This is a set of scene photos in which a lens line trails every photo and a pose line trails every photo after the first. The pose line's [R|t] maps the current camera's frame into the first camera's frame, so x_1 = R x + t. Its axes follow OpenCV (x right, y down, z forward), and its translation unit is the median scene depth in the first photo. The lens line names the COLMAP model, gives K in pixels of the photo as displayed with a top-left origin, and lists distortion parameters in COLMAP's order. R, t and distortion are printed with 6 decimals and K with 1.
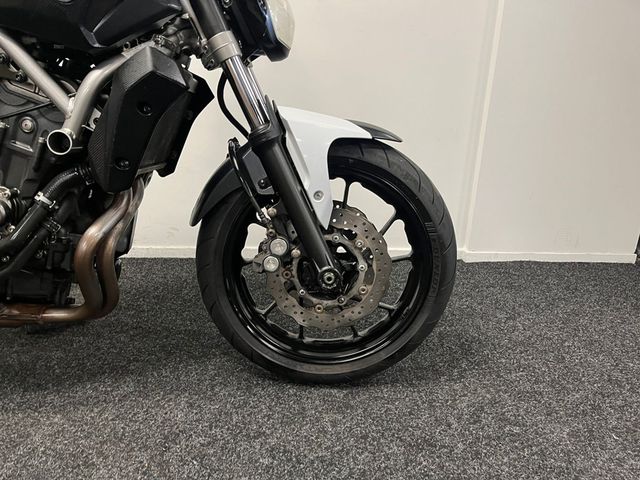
lens RADIAL K [[487.6, 0, 316.9], [0, 487.6, 242.4], [0, 0, 1]] dist [0.080576, -0.106577]
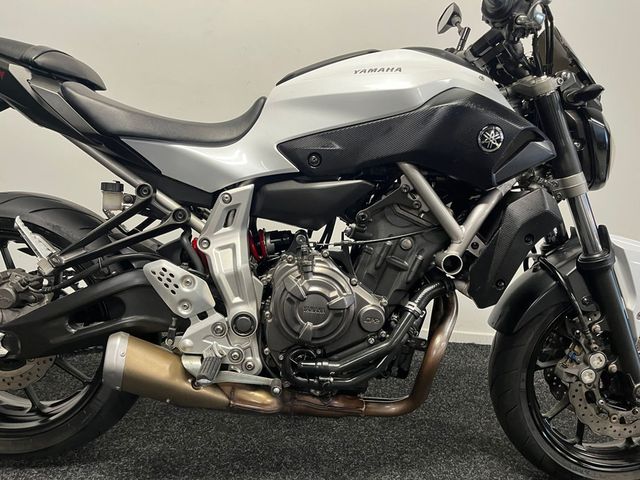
lens RADIAL K [[488.6, 0, 322.2], [0, 488.6, 239.5], [0, 0, 1]] dist [0.075497, -0.103696]
pose [[0.998125, 0.060157, -0.011299, -0.628316], [-0.061063, 0.991373, -0.115975, -0.084140], [0.004225, 0.116447, 0.993188, -0.101239]]
